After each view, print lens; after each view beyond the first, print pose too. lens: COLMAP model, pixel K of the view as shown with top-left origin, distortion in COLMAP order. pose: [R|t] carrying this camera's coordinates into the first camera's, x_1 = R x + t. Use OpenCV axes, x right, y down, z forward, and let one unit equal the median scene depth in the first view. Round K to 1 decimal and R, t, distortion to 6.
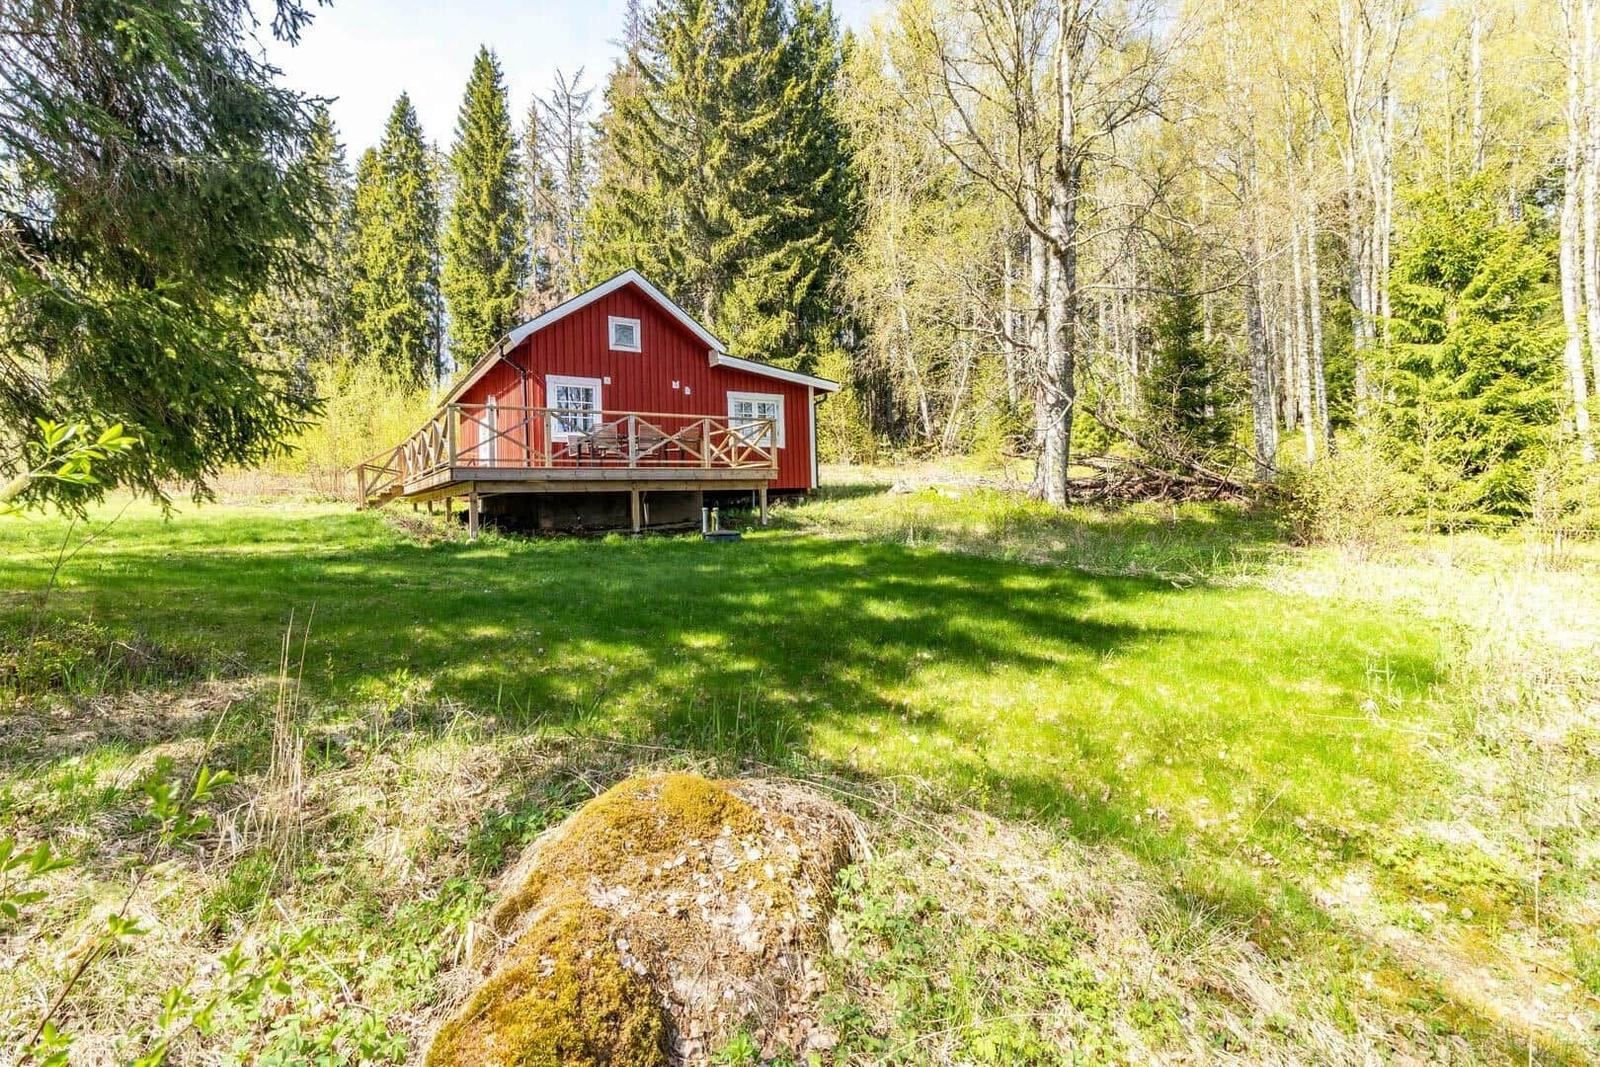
lens RADIAL K [[766.0, 0, 786.6], [0, 766.0, 512.2], [0, 0, 1]] dist [0.003785, 0.000007]
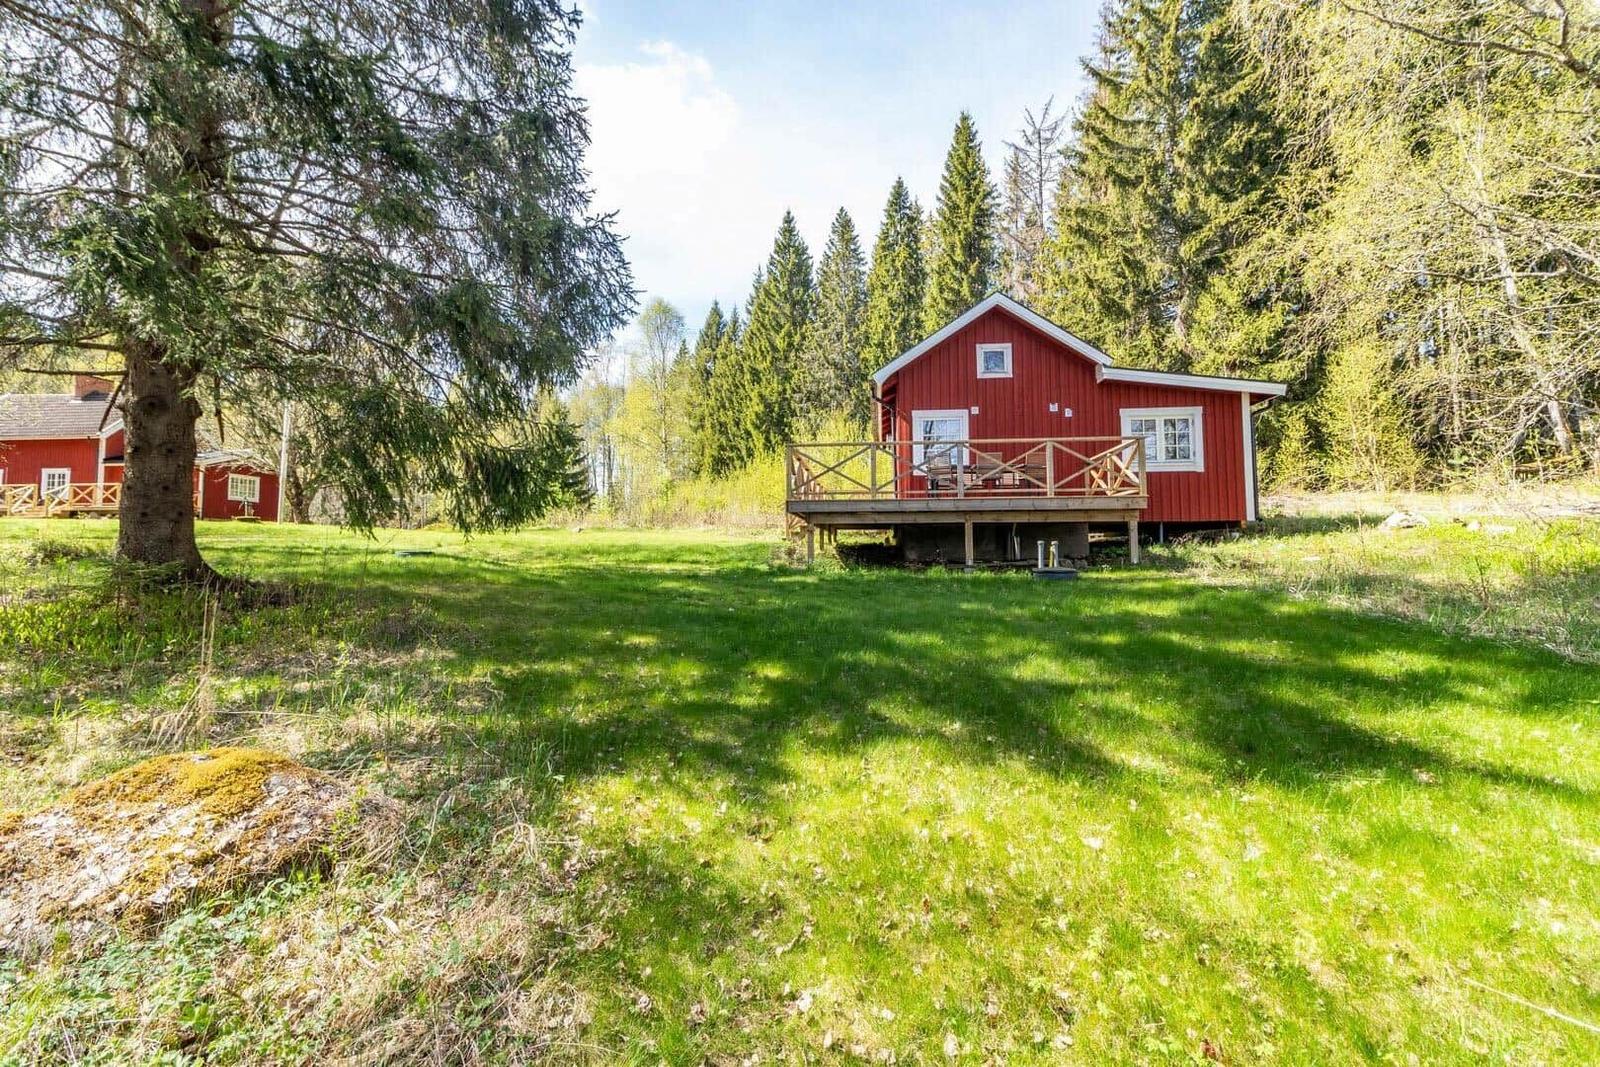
lens RADIAL K [[766.0, 0, 786.6], [0, 766.0, 512.2], [0, 0, 1]] dist [0.003785, 0.000007]
pose [[0.748016, -0.012131, -0.663570, 0.140785], [-0.024185, 0.998671, -0.045521, 0.004417], [0.663240, 0.050099, 0.746728, 0.074712]]
